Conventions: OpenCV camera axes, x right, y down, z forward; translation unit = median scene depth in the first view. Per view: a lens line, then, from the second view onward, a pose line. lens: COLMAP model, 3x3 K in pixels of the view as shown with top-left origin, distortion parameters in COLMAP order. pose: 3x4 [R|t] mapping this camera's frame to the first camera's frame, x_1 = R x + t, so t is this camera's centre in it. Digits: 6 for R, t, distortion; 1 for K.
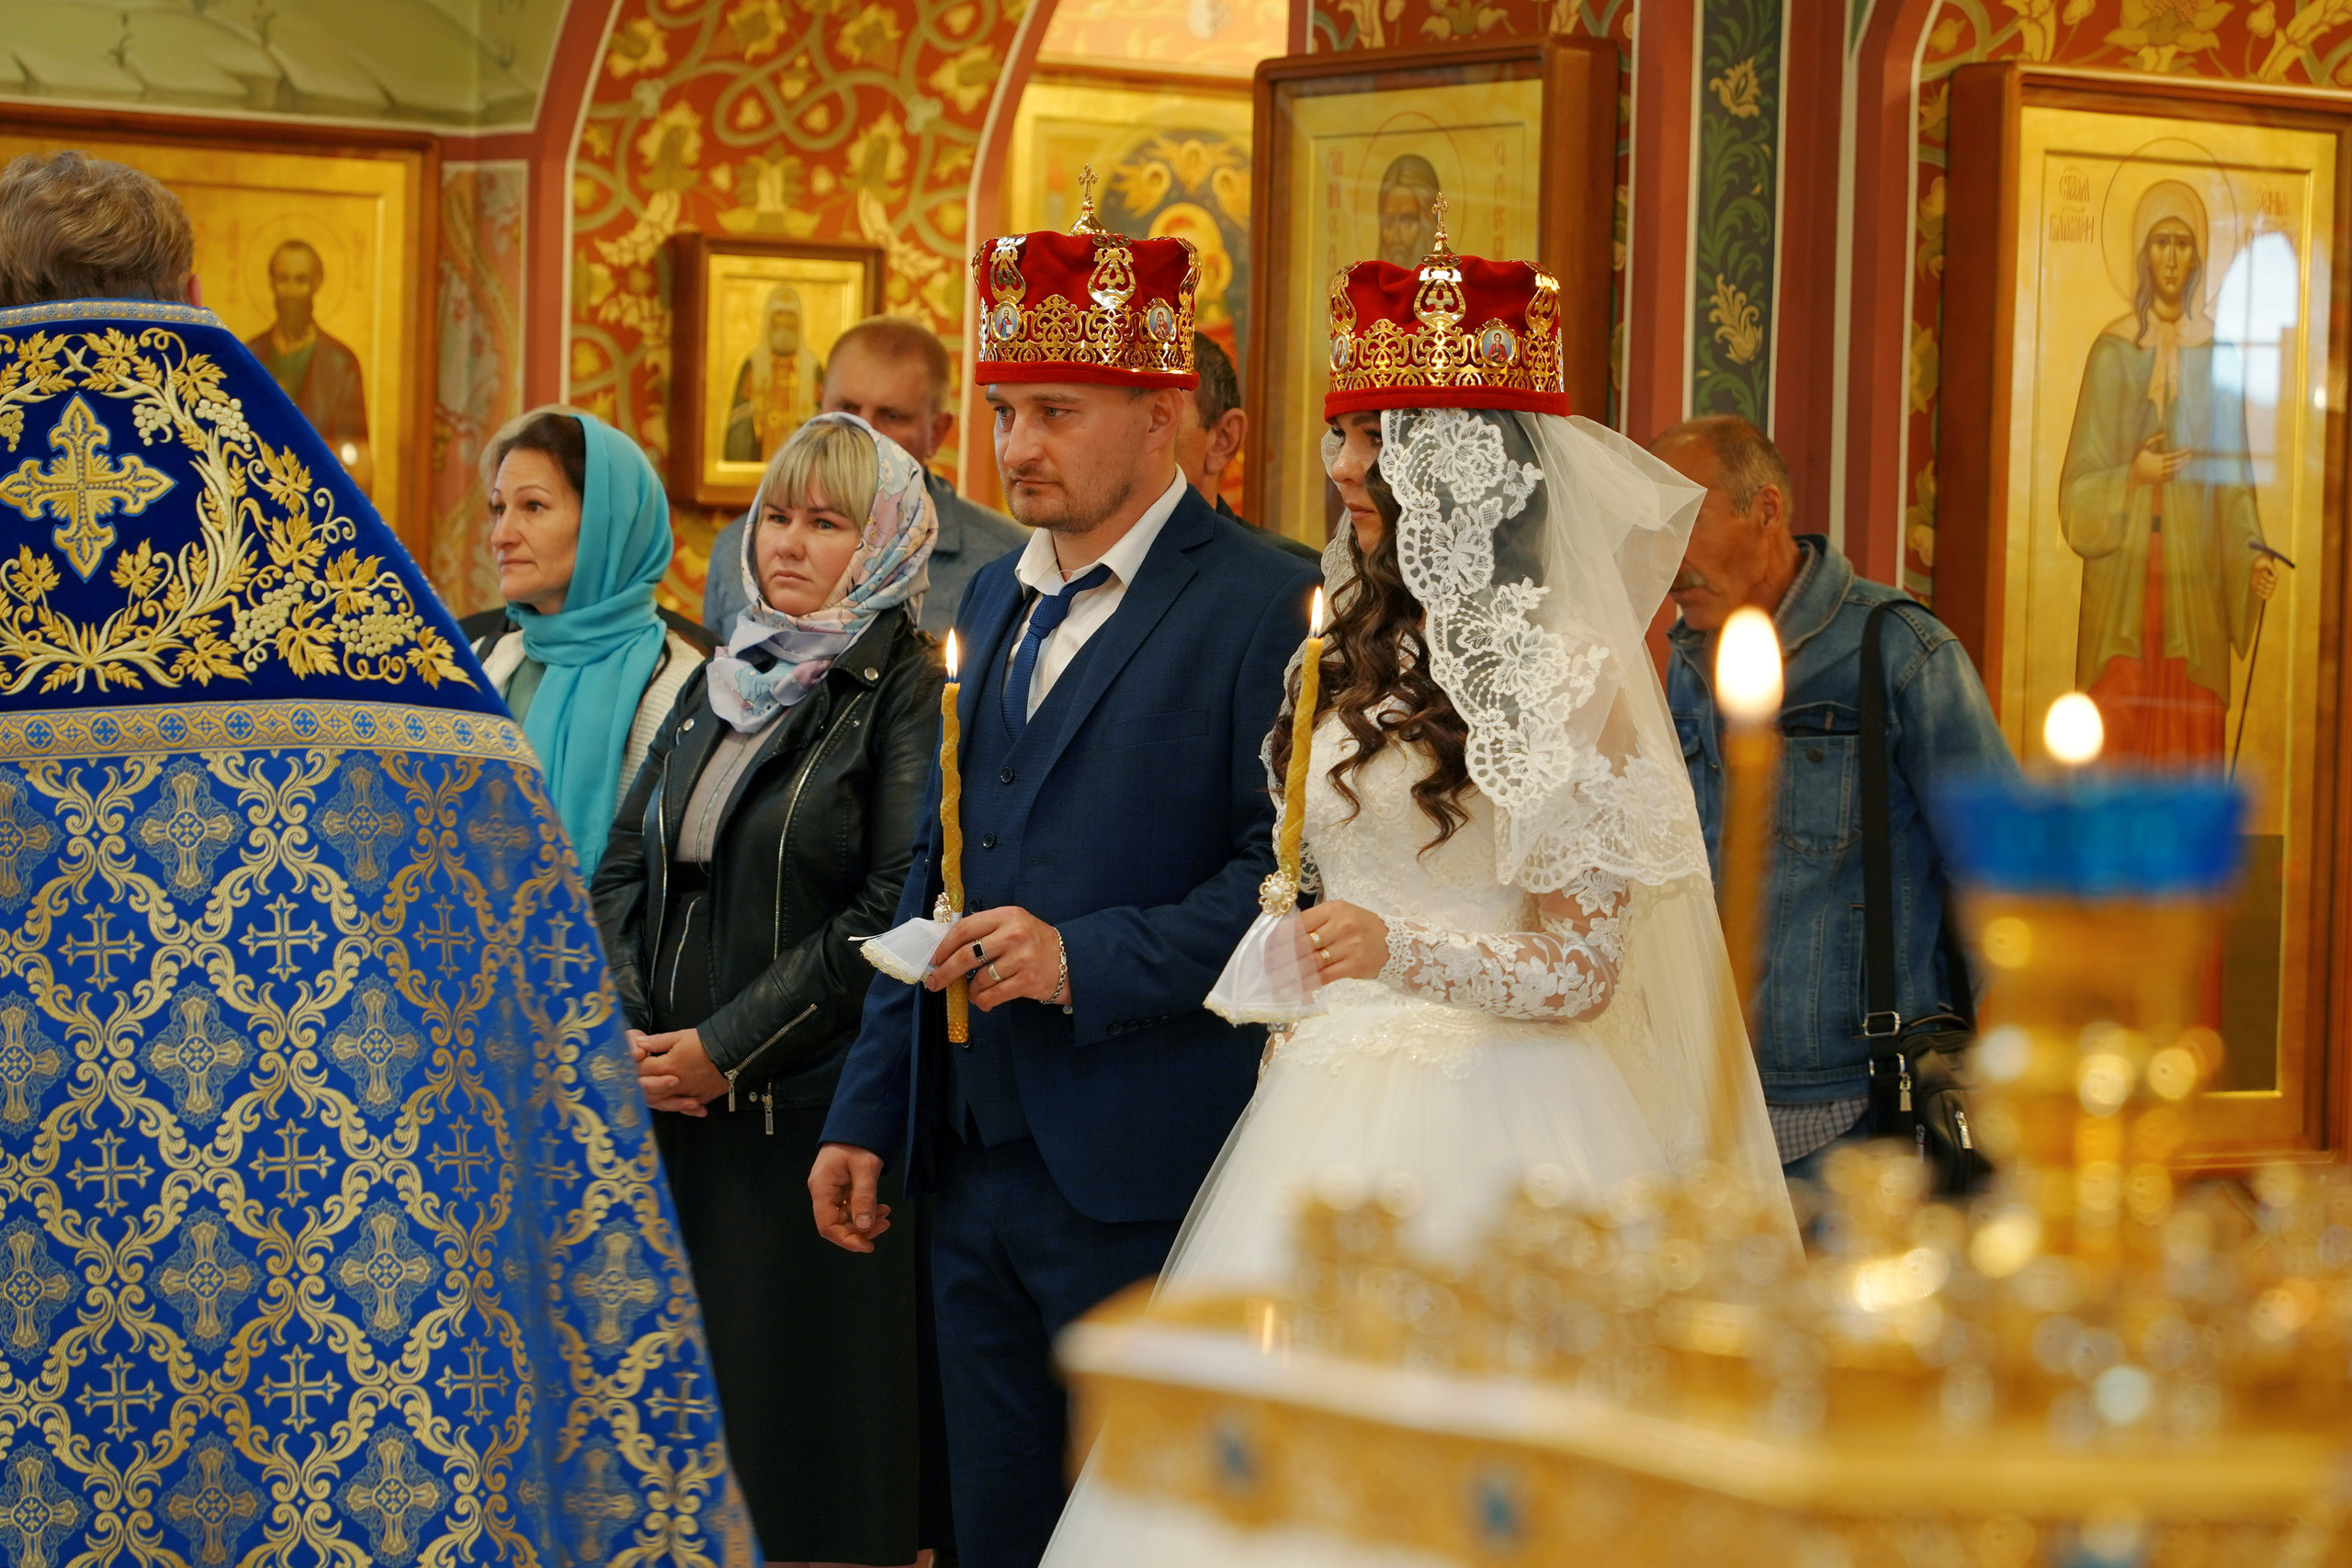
lens RADIAL K [[6566.8, 0, 1176.0], [0, 6566.8, 784.0], [0, 0, 1]] dist [-0.083574, 0.051189]
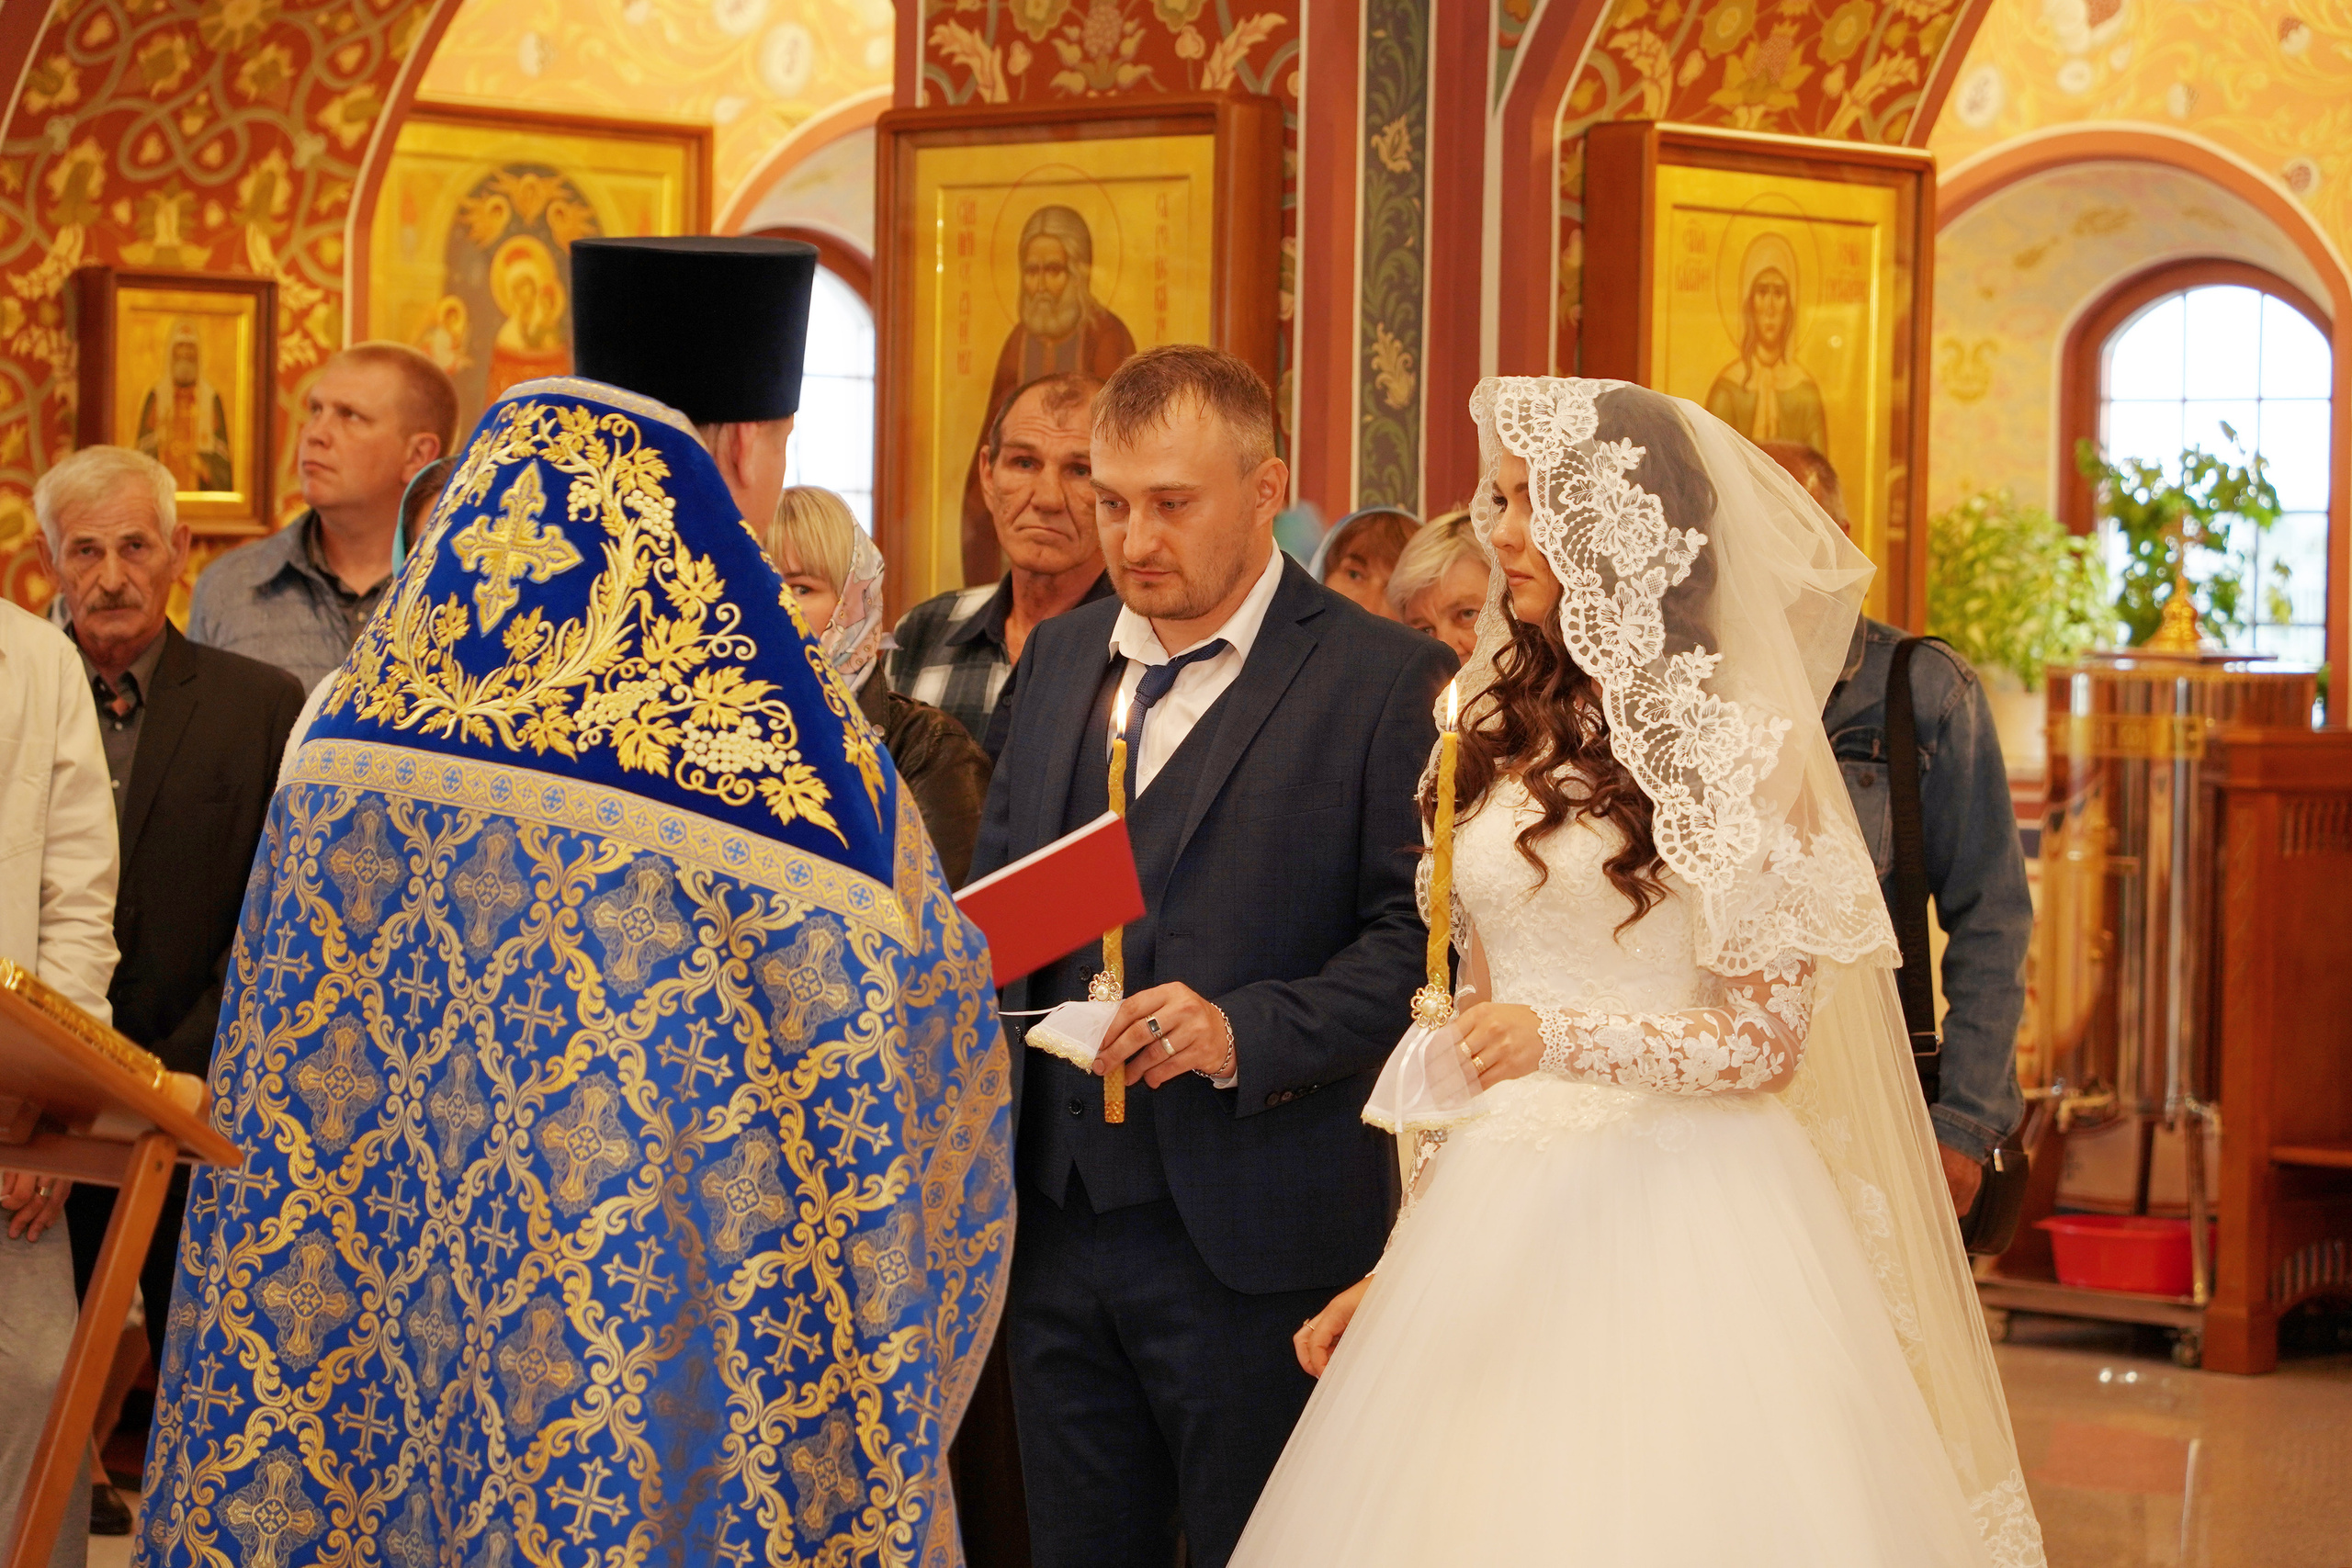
lens RADIAL K [[5968.8, 0, 1176.0], [0, 5968.8, 784.0], [0, 0, 1]] dist [-0.146963, 0.792096]
pose [[0.973170, -0.017885, 0.229392, -0.163465], [0.015503, 0.999806, 0.012180, -0.016399], [-0.229565, -0.008297, 0.973258, 0.085168]]
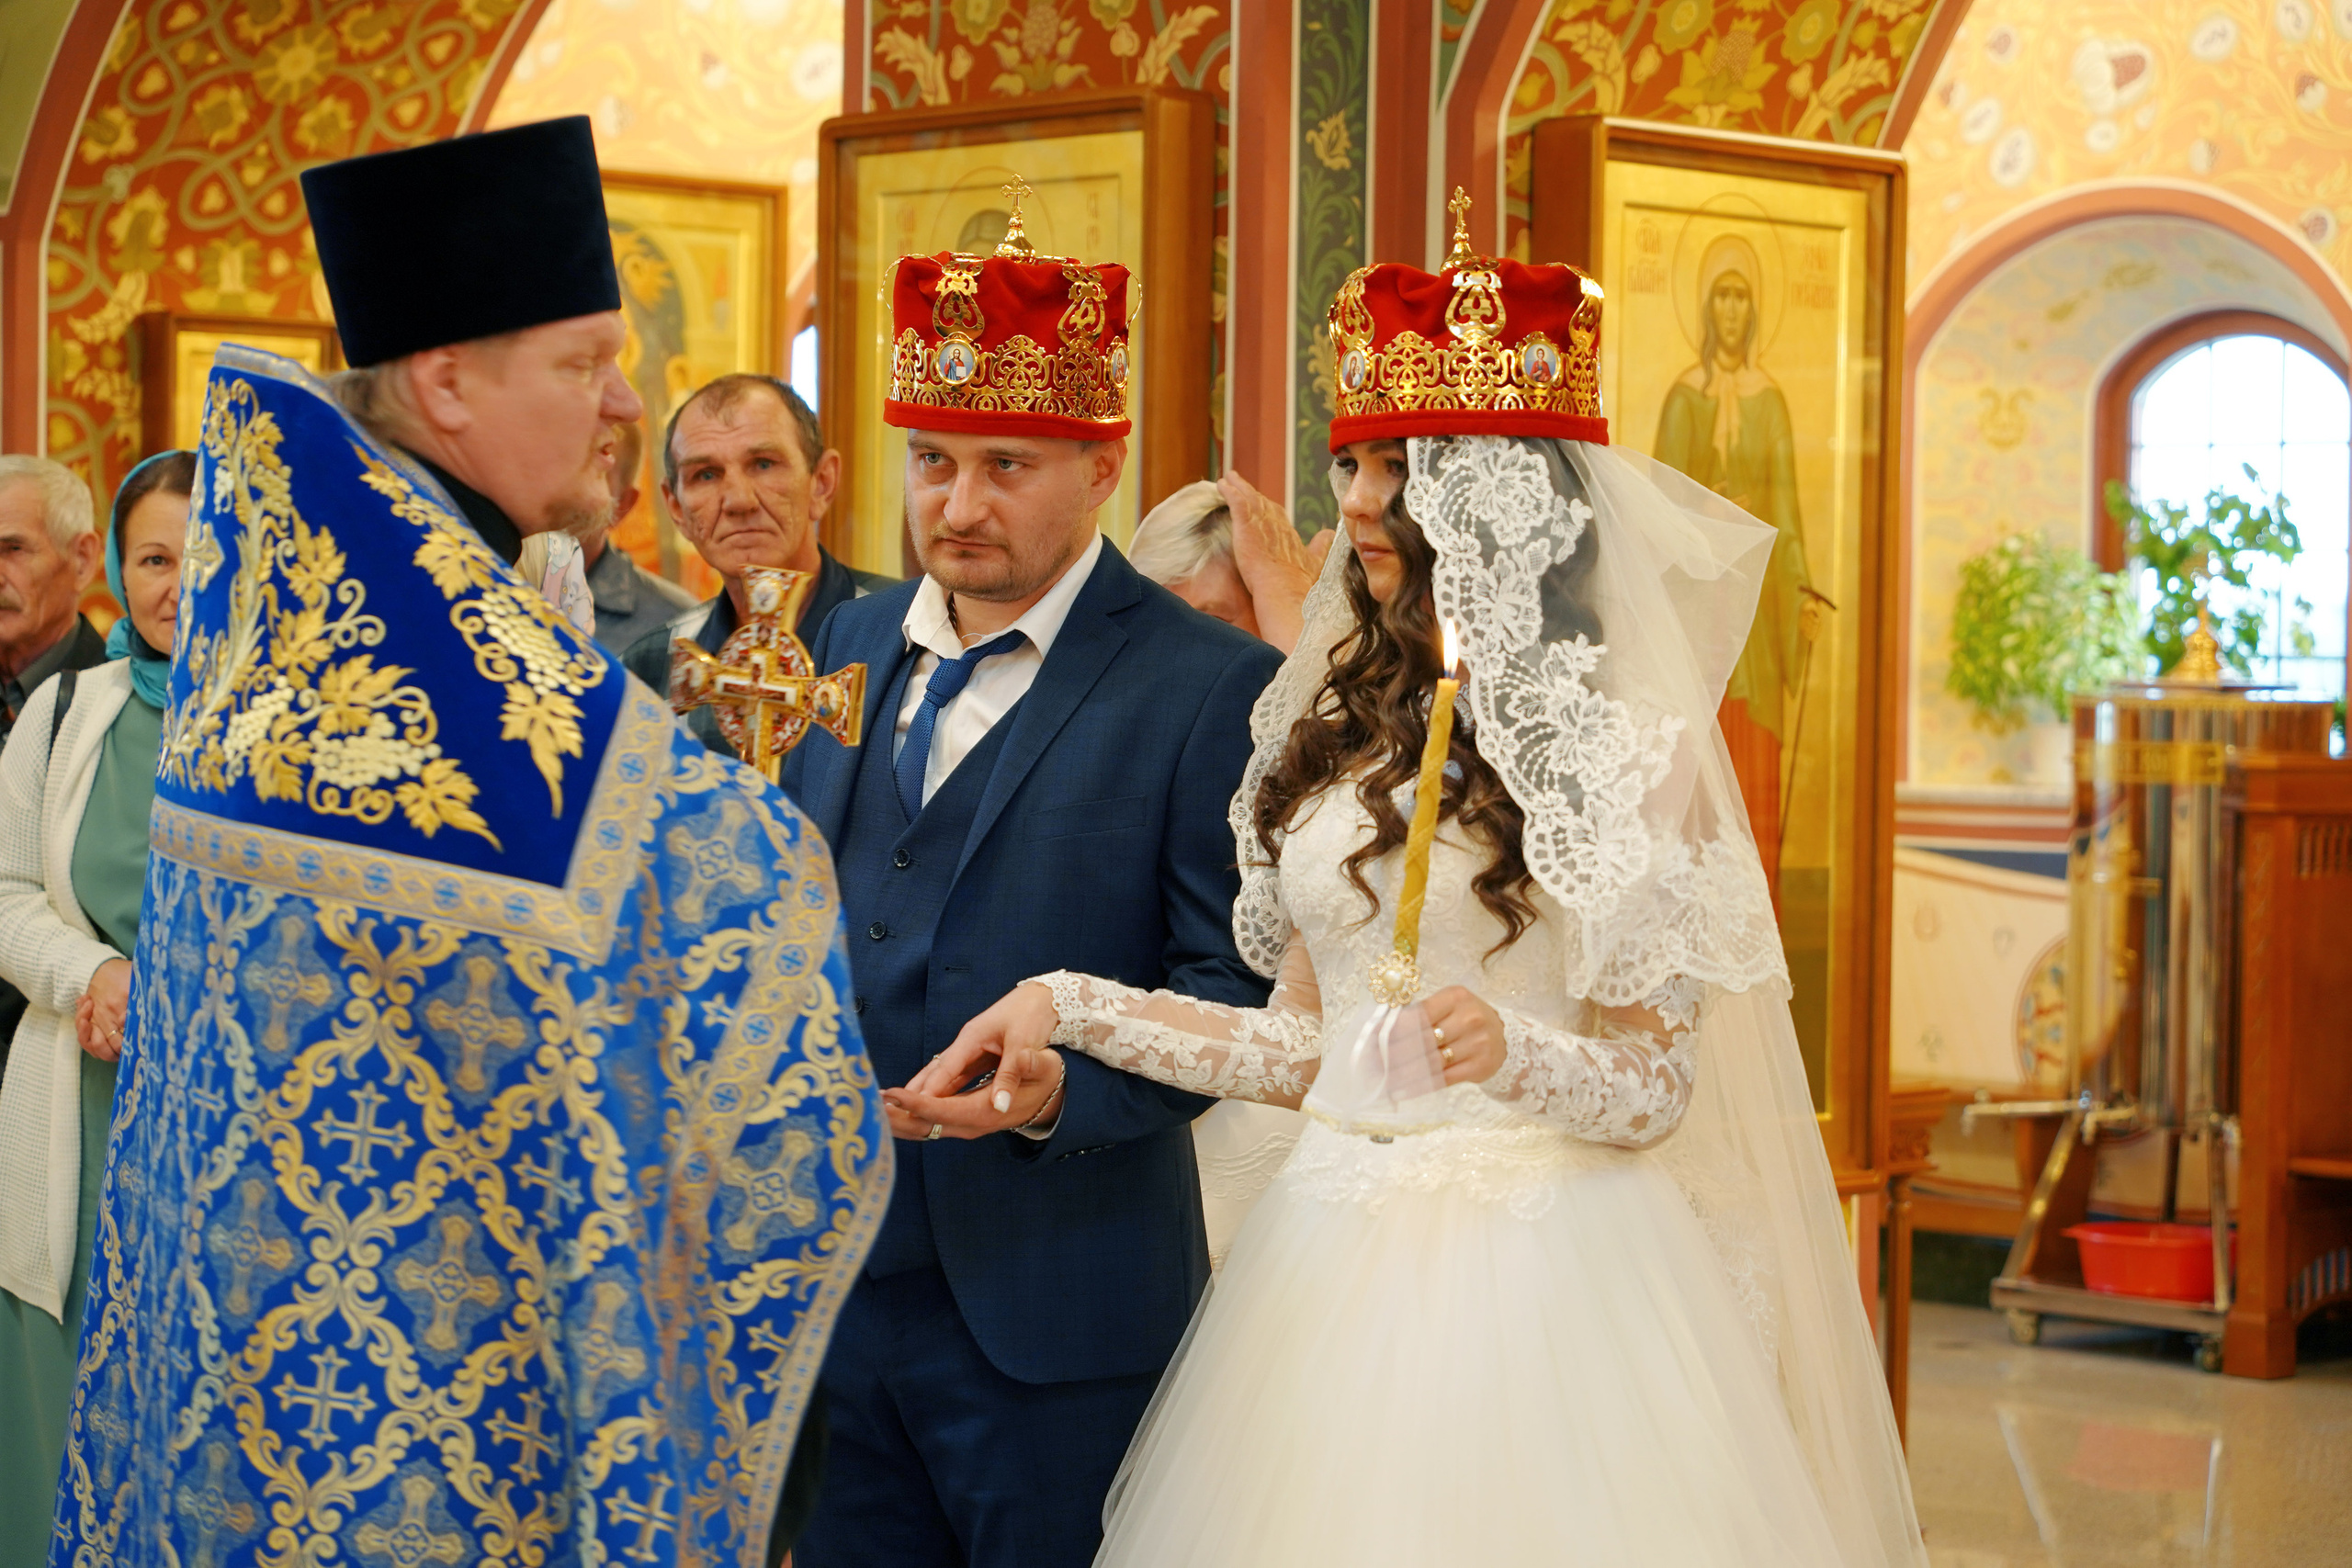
lens RADIAL K [[4948.0, 0, 1186.3], [0, 4948.0, 772.7], [0, 0, 1]] dist [-0.129323, 0.509162]
pose [[0.983471, -0.018096, 0.180161, -0.073098], [0.018240, 0.999833, 0.000857, -0.009950], [-0.180146, 0.002443, 0.983637, 0.253503]]
